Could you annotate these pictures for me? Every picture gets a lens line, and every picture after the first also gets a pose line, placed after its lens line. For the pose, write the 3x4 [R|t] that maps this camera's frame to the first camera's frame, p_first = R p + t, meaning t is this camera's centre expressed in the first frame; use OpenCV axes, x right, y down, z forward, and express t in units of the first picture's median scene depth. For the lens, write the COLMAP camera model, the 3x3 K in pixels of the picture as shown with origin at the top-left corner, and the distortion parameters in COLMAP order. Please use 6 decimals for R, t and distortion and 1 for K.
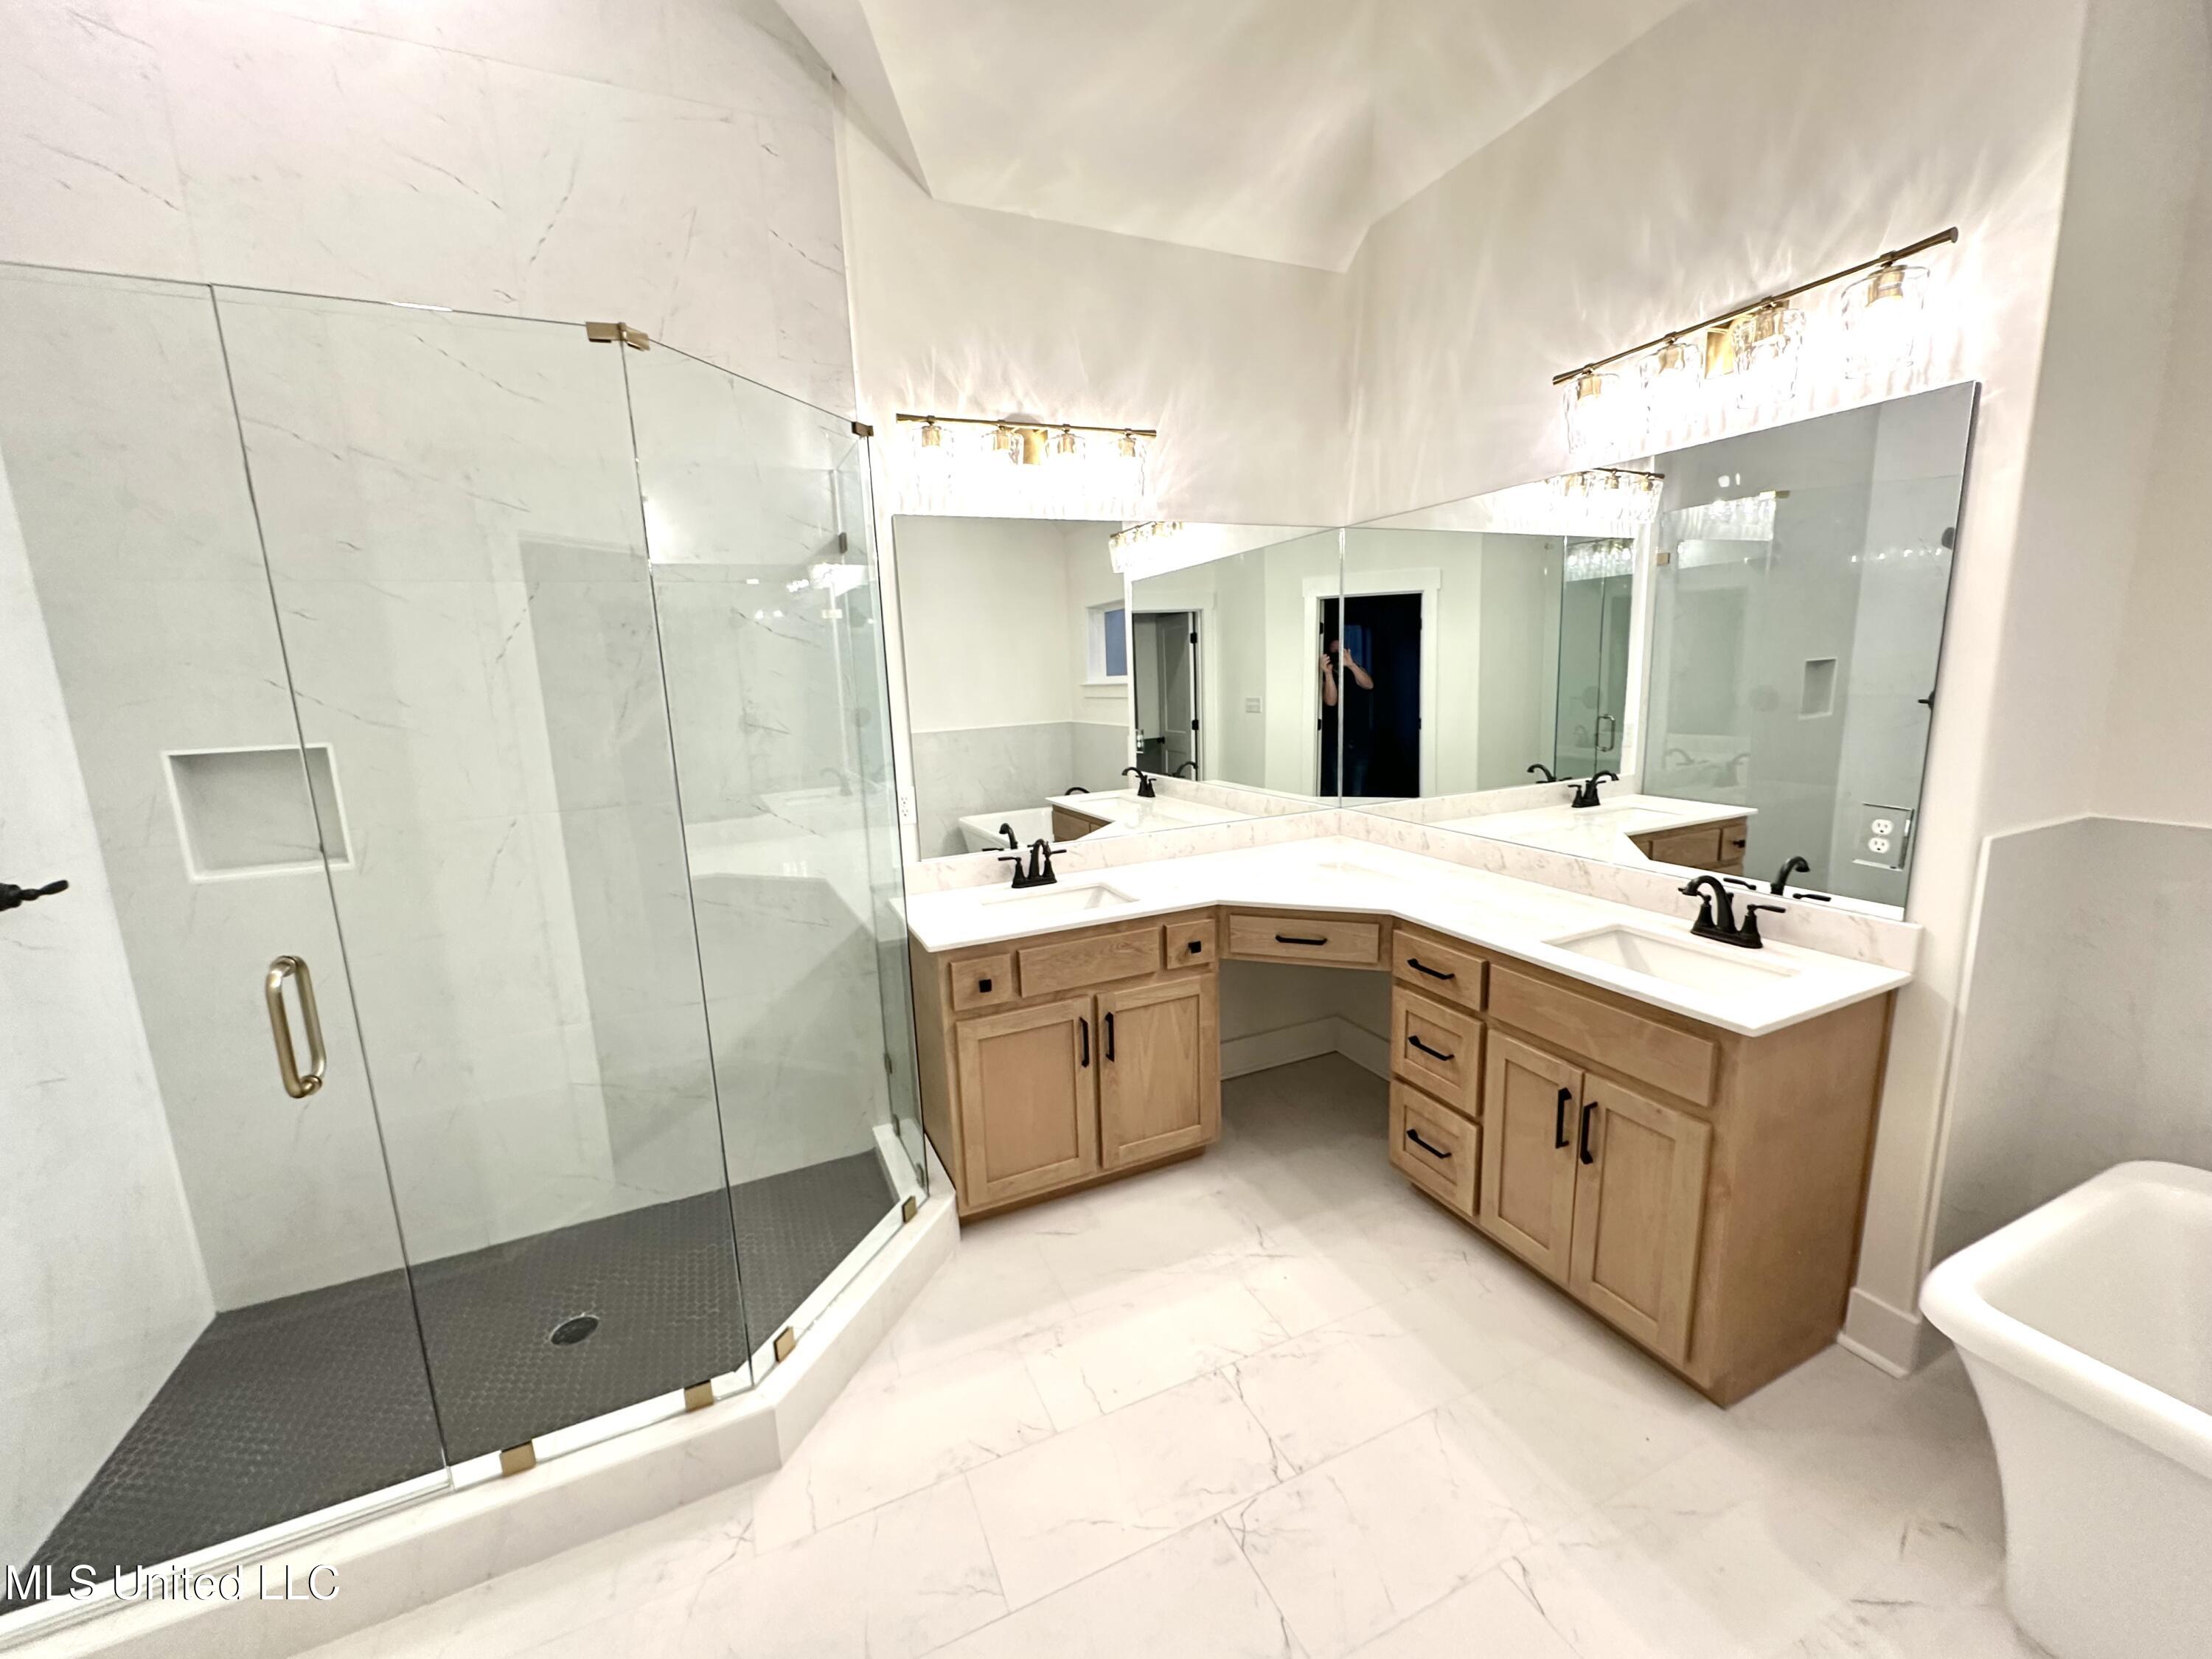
lens RADIAL K [[876.0, 0, 1117.2], [0, 876.0, 831.0], [0, 0, 1]] dist [-0.002612, 0.000089]
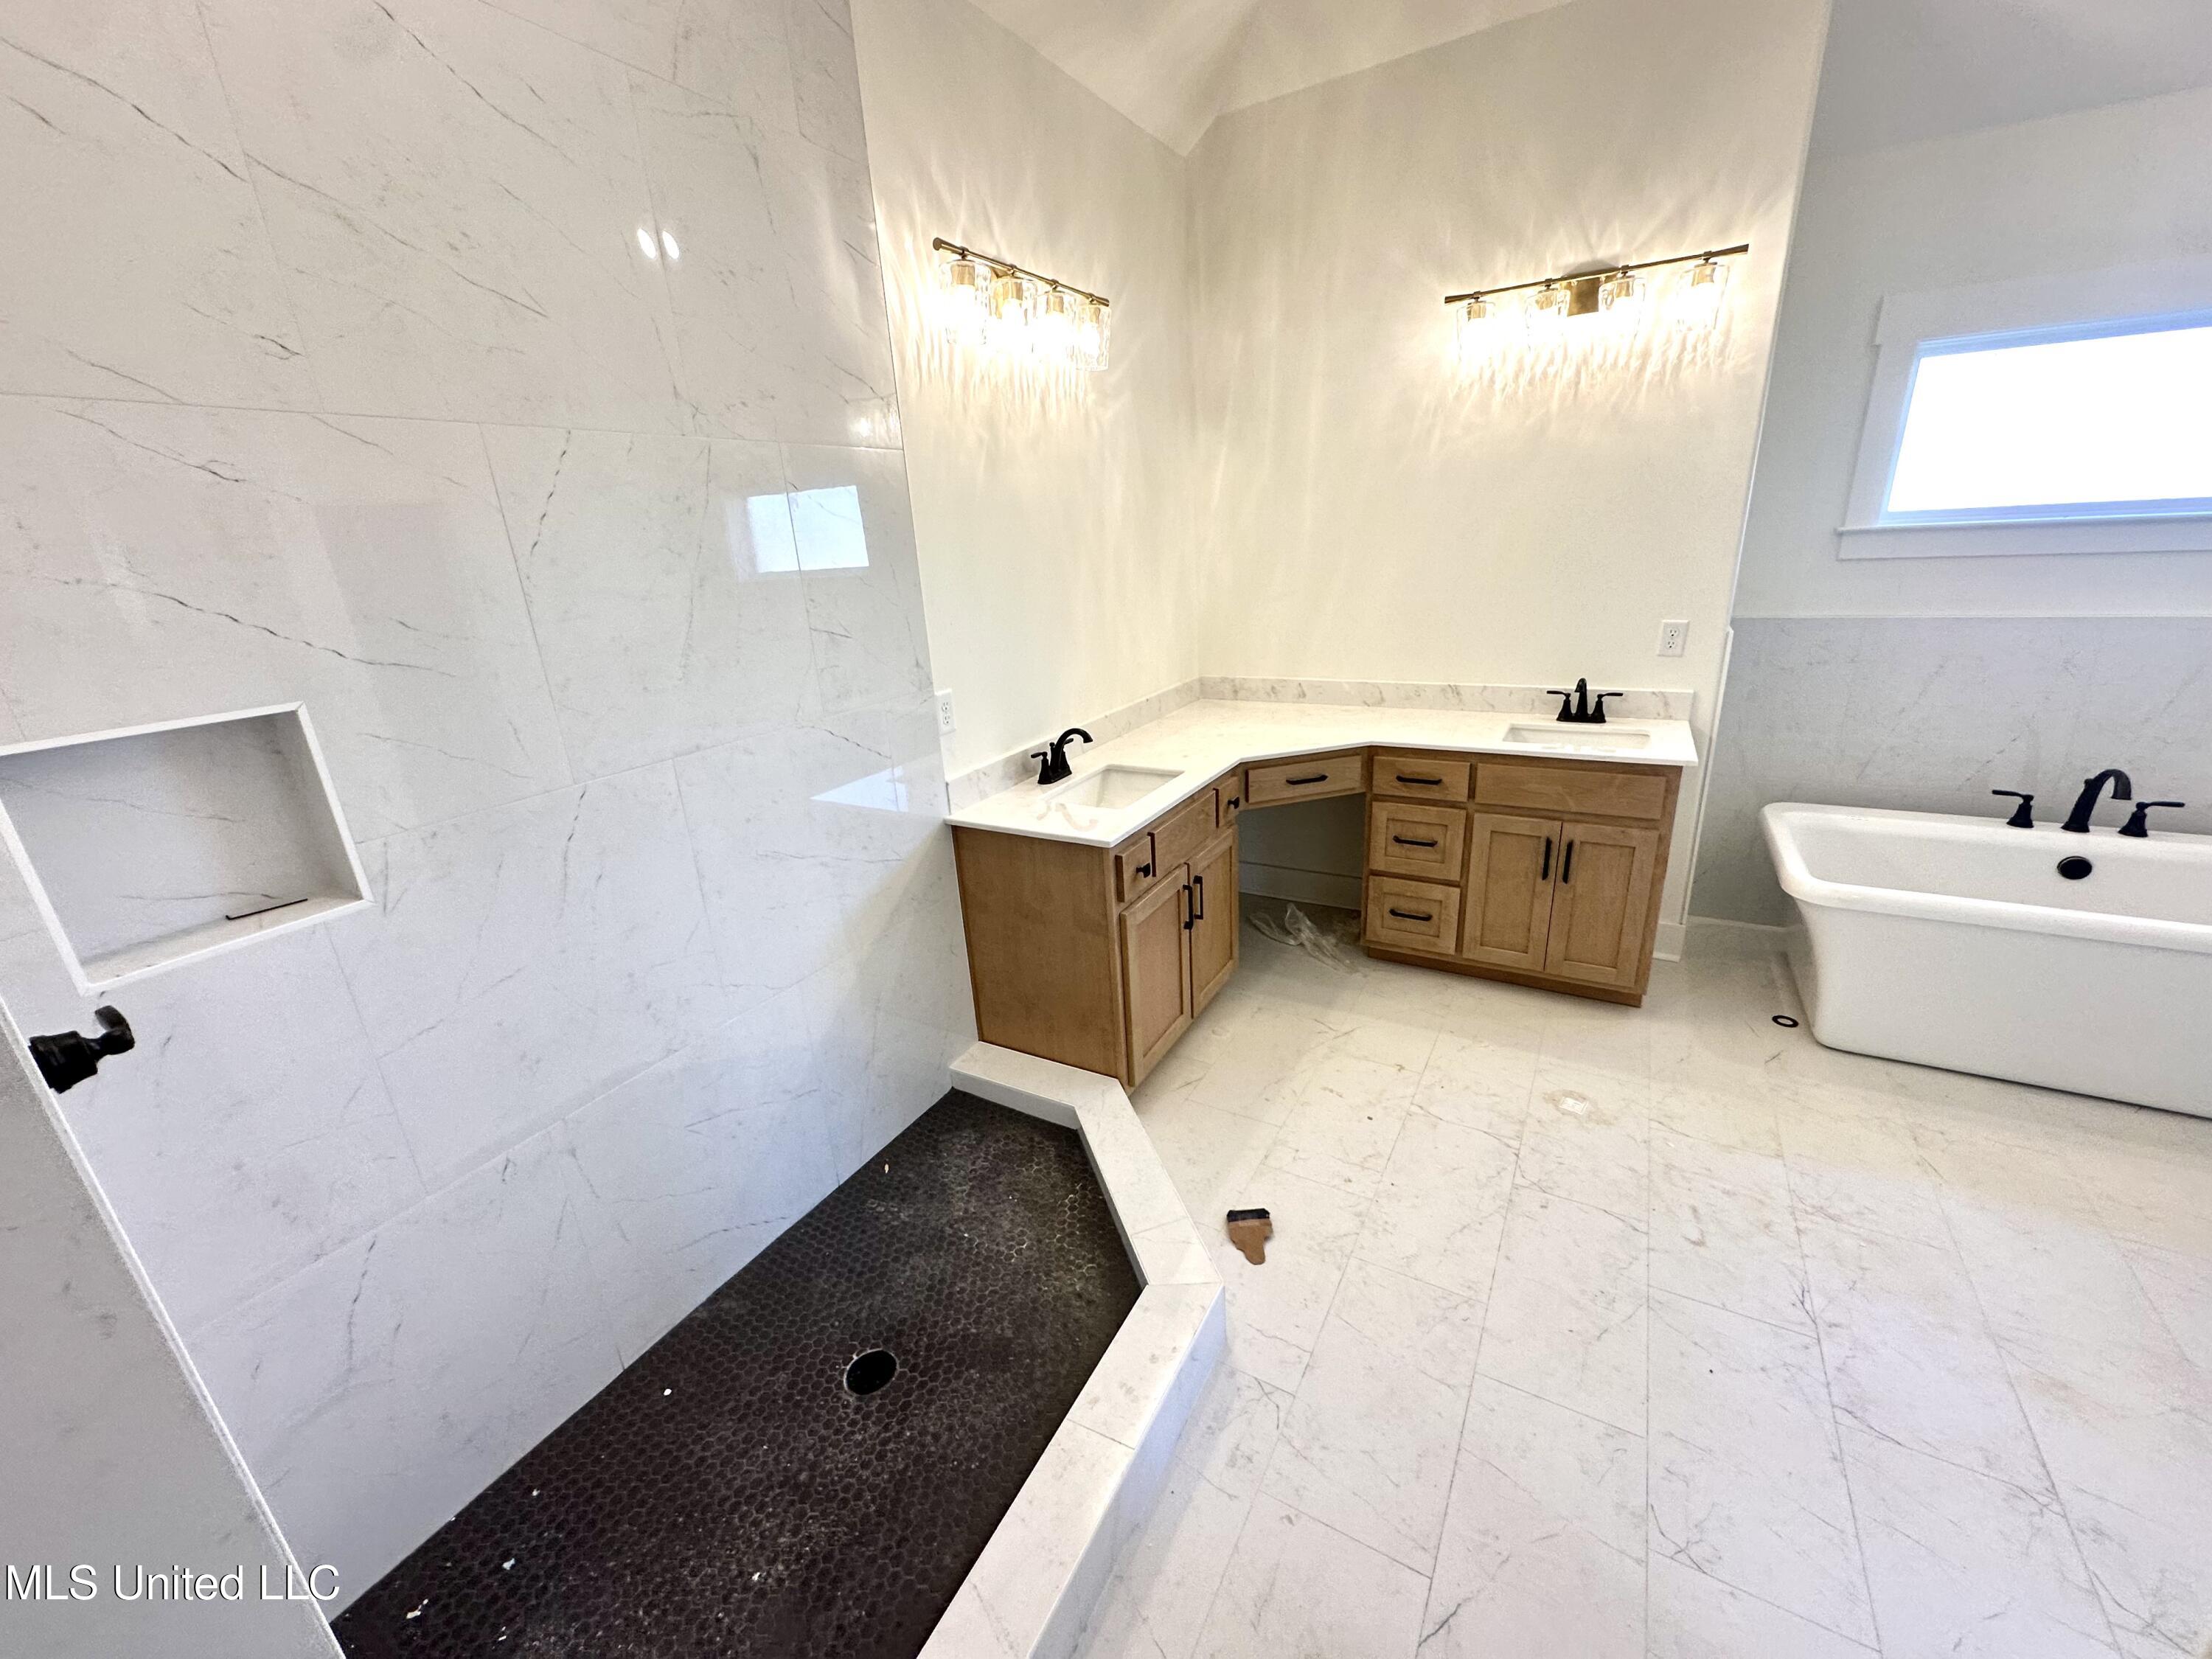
lens RADIAL K [[876.0, 0, 1126.7], [0, 876.0, 828.7], [0, 0, 1]] dist [-0.002612, 0.000089]
pose [[0.812240, -0.199903, 0.548001, -0.716970], [0.133439, 0.978210, 0.159057, -0.034228], [-0.567856, -0.056068, 0.821216, 0.185510]]
